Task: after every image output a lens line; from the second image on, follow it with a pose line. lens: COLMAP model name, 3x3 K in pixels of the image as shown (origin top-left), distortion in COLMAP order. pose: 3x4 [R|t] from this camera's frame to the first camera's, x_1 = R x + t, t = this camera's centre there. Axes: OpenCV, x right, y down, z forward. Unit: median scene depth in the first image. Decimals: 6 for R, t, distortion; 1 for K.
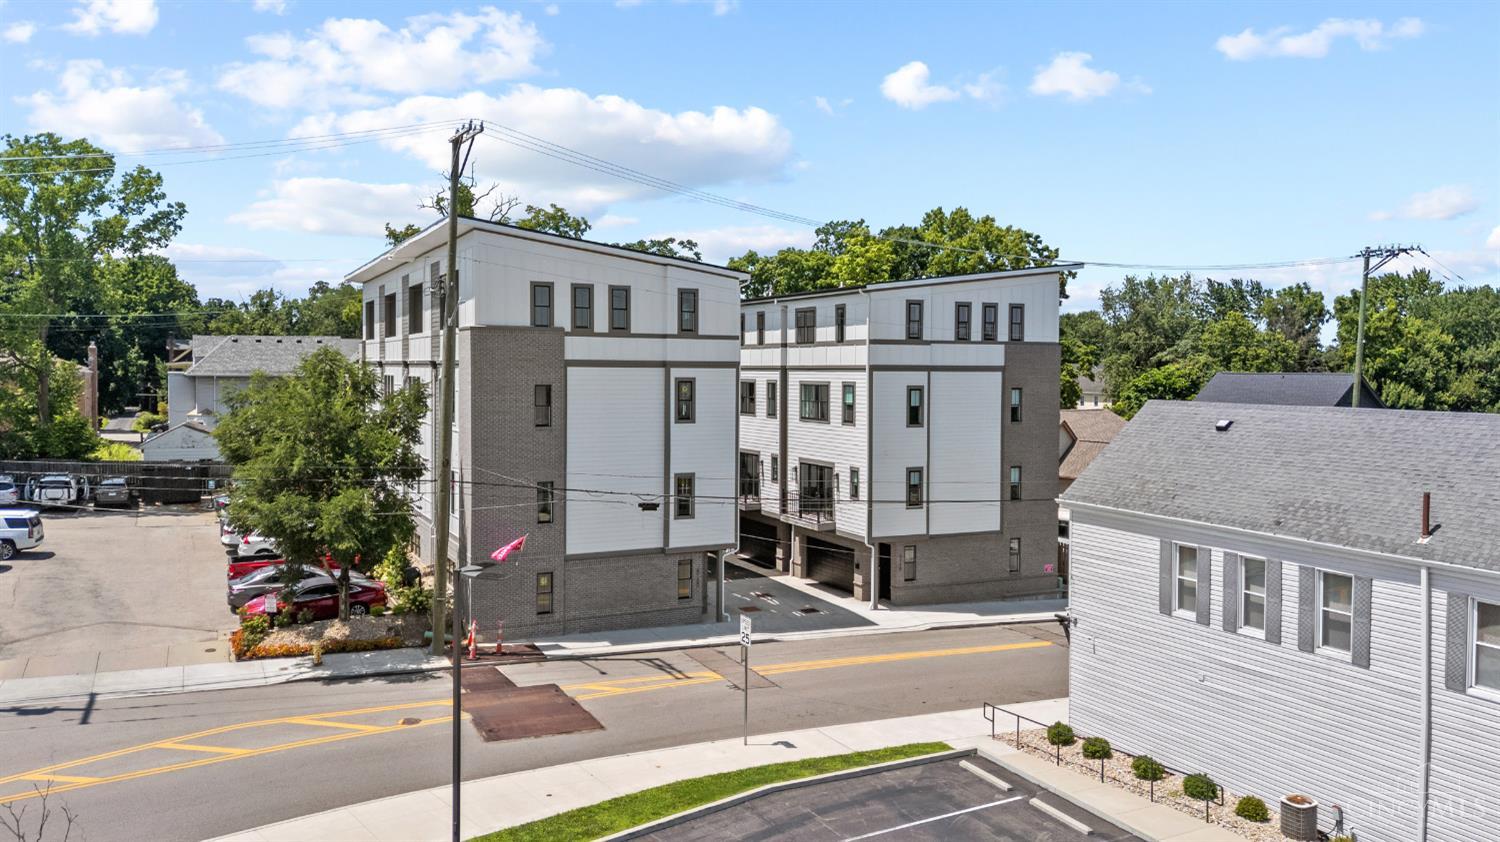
lens RADIAL K [[1110.3, 0, 751.9], [0, 1110.3, 408.7], [0, 0, 1]] dist [0.075757, -0.095134]
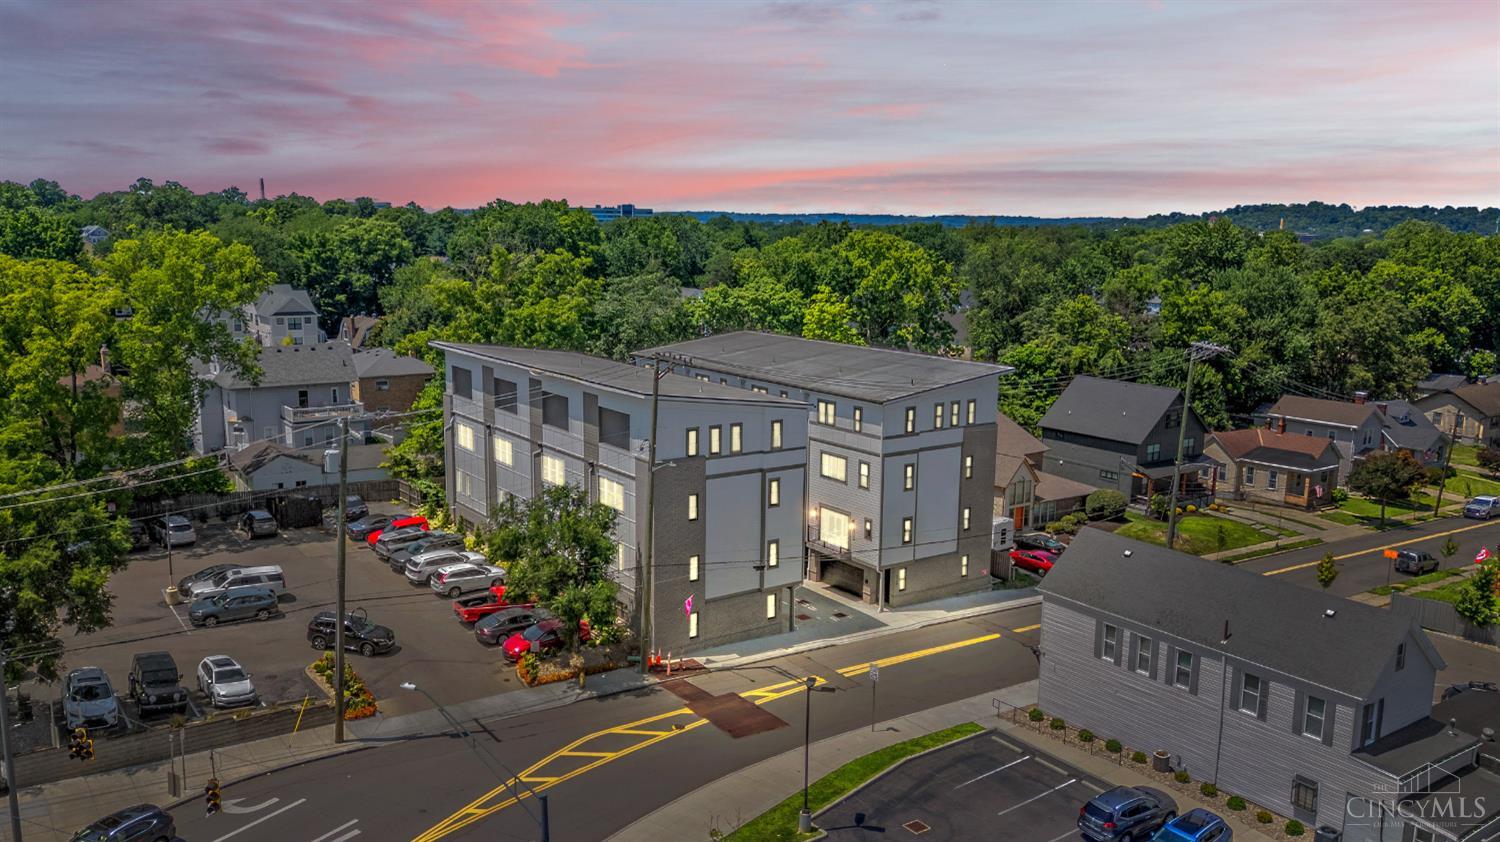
lens RADIAL K [[1170.1, 0, 750.0], [0, 1170.1, 431.7], [0, 0, 1]] dist [0.070173, -0.072407]
pose [[0.986536, -0.021770, 0.162088, -0.349431], [-0.001661, 0.989716, 0.143039, -0.317123], [-0.163535, -0.141382, 0.976354, -0.534439]]
